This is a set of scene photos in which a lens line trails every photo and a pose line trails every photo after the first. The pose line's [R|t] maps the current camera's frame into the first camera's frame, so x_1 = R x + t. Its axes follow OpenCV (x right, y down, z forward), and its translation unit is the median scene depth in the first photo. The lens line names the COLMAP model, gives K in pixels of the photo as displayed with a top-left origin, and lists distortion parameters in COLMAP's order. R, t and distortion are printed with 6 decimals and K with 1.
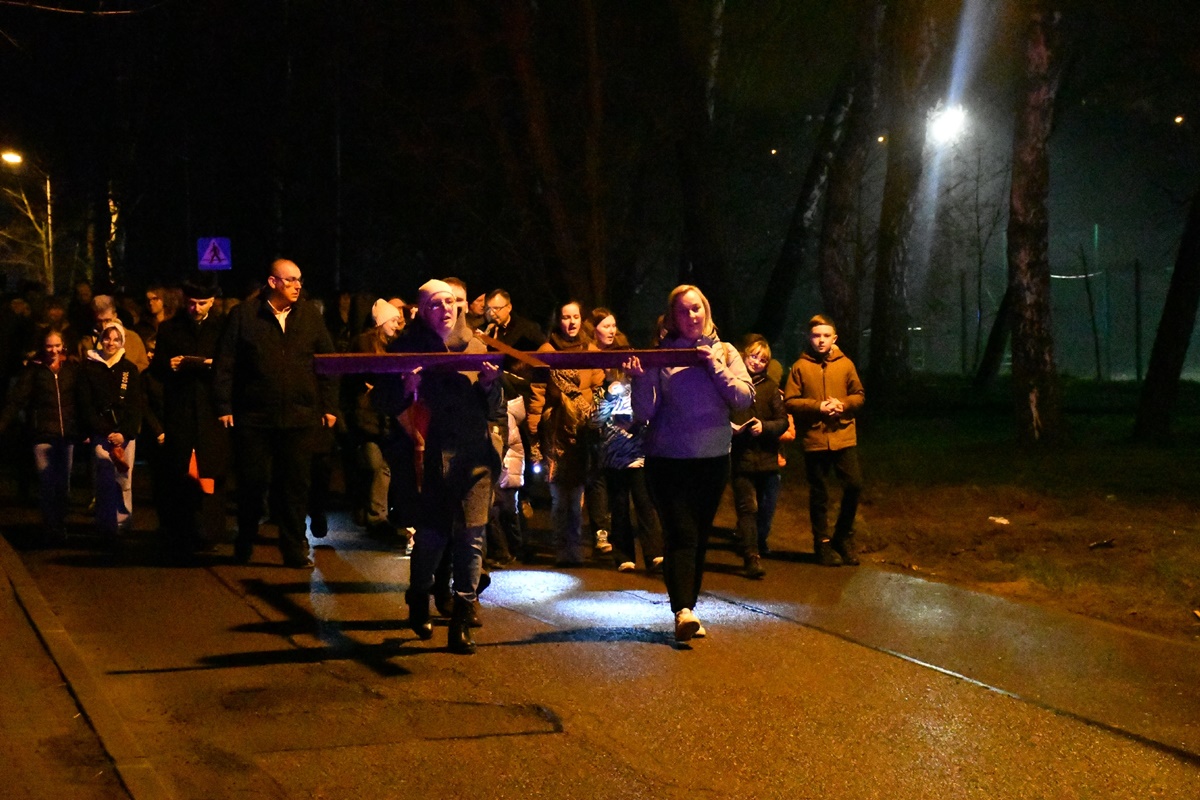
lens RADIAL K [[2697.5, 0, 599.9], [0, 2697.5, 400.6], [0, 0, 1]] dist [-0.057582, 0.000000]
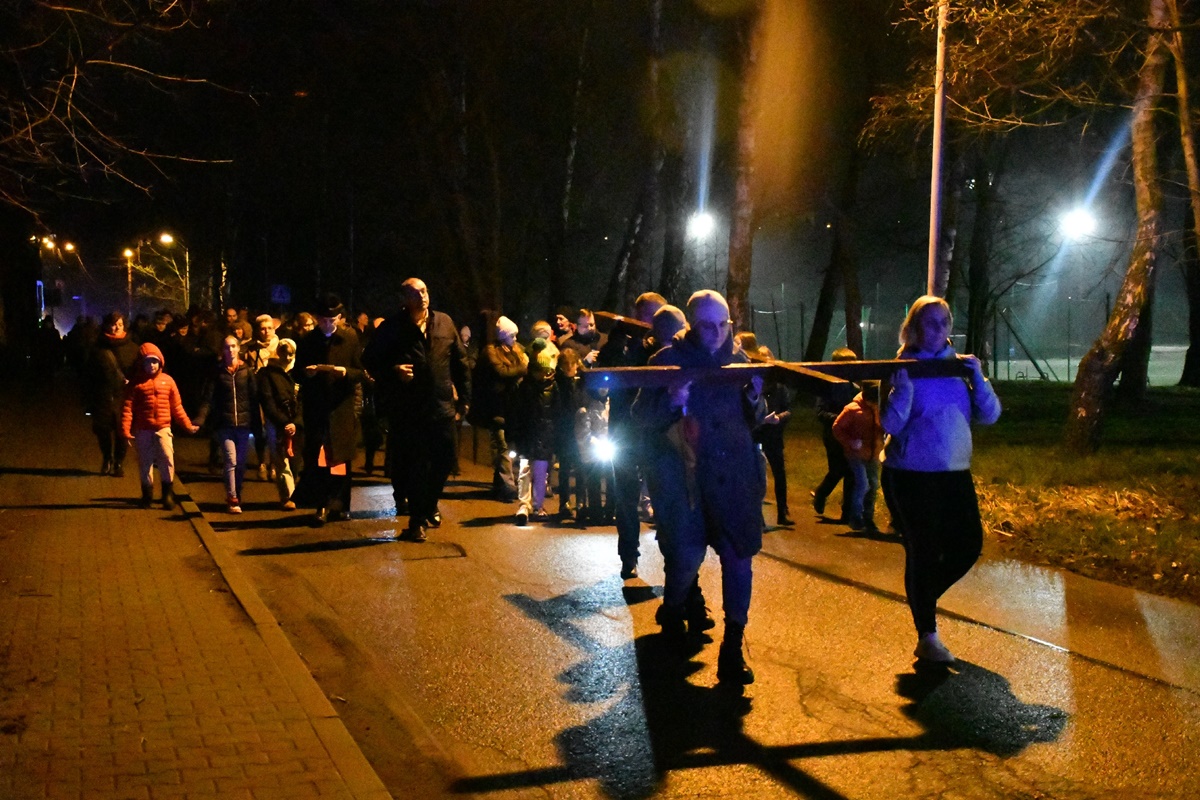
lens RADIAL K [[1663.5, 0, 600.3], [0, 1663.5, 395.1], [0, 0, 1]] dist [-0.000037, 0.000000]
pose [[0.999042, 0.010827, 0.042413, 0.022506], [-0.011186, 0.999903, 0.008240, 0.001332], [-0.042320, -0.008707, 0.999066, -0.112485]]
